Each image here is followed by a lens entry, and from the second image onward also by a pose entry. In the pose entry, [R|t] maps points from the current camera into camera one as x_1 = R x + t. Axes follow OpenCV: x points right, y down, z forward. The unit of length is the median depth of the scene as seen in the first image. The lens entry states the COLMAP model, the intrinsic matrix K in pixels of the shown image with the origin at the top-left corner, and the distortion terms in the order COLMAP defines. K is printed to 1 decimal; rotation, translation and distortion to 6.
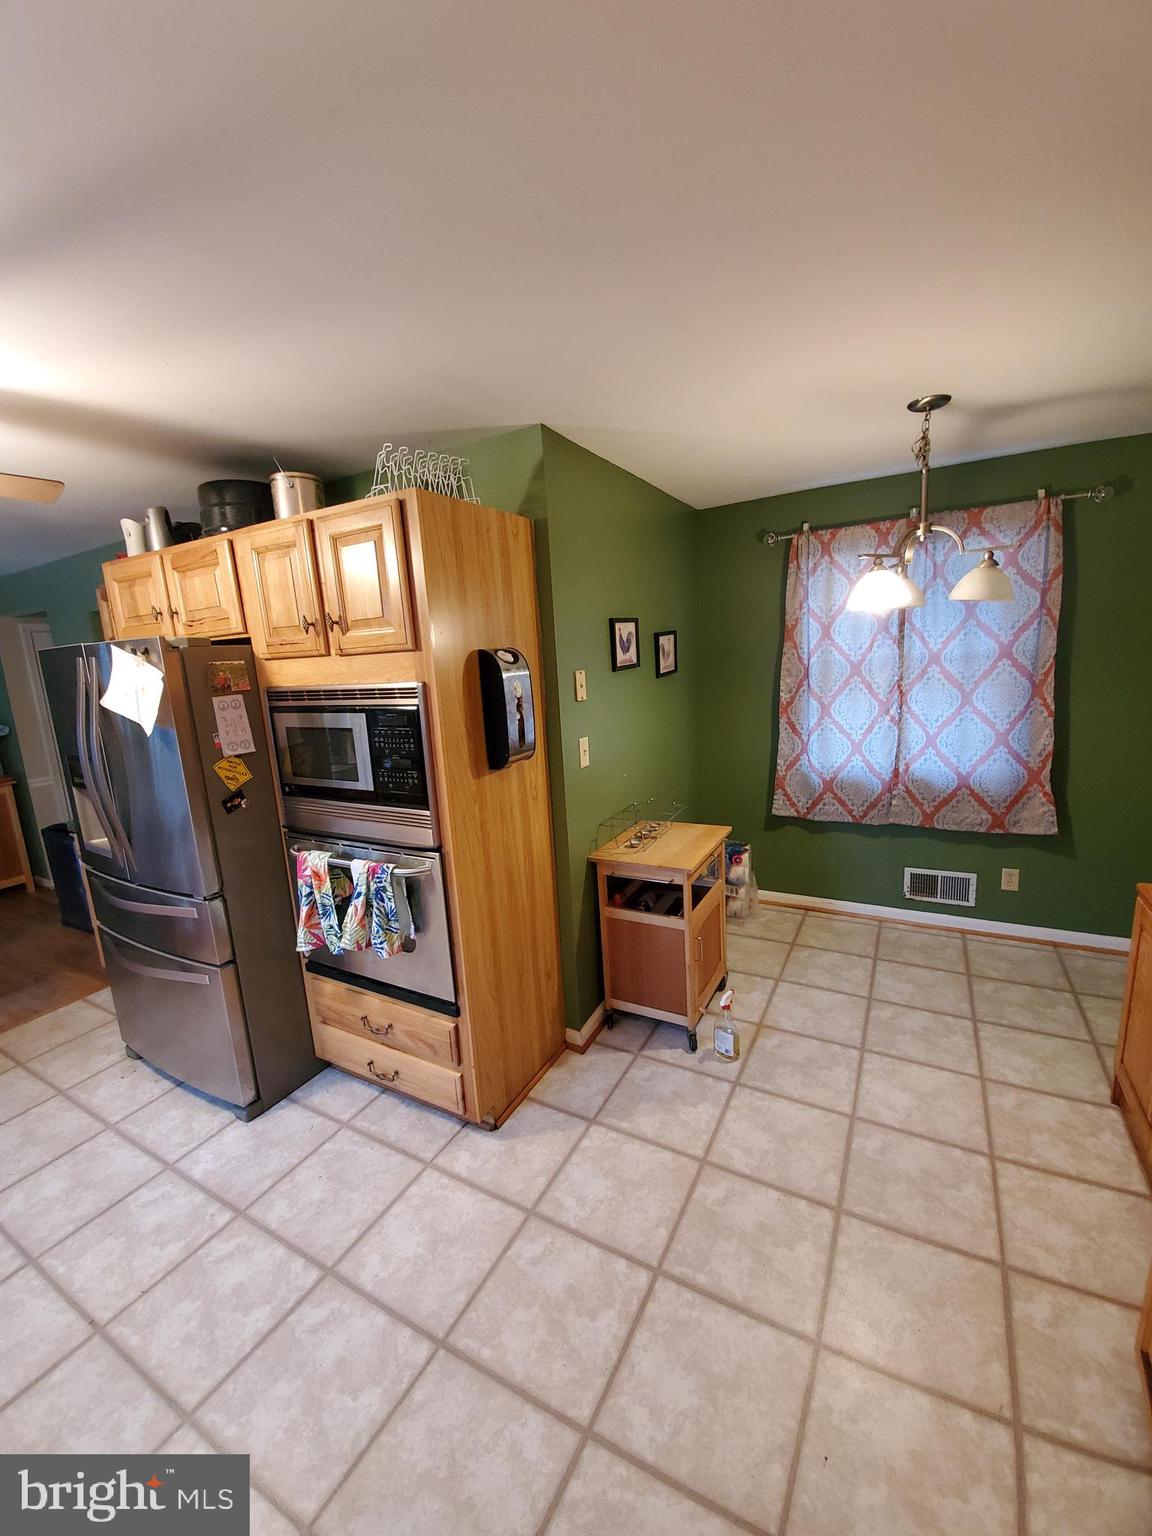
lens RADIAL K [[622.9, 0, 584.4], [0, 622.9, 761.2], [0, 0, 1]] dist [-0.003863, -0.000405]
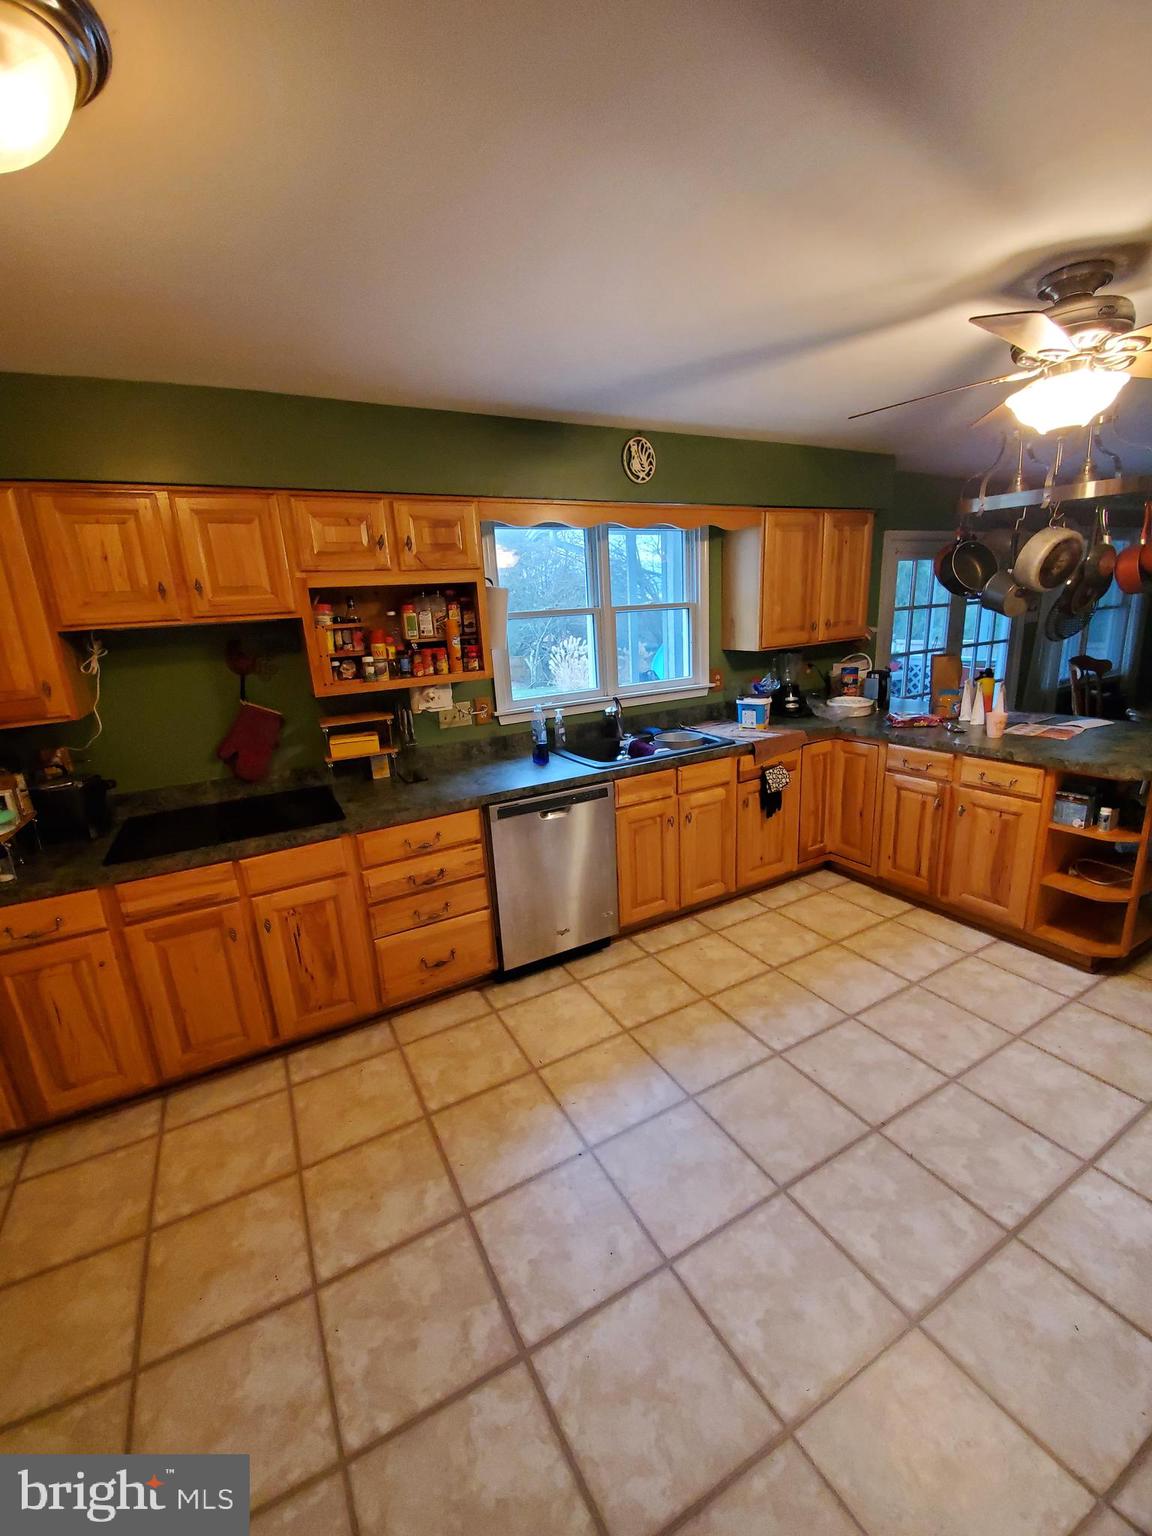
lens RADIAL K [[622.9, 0, 582.3], [0, 622.9, 780.3], [0, 0, 1]] dist [-0.003863, -0.000405]
pose [[-0.511558, 0.323057, -0.796206, 0.314969], [-0.060536, 0.910777, 0.408437, -0.220178], [0.857114, 0.257138, -0.446358, 0.936782]]
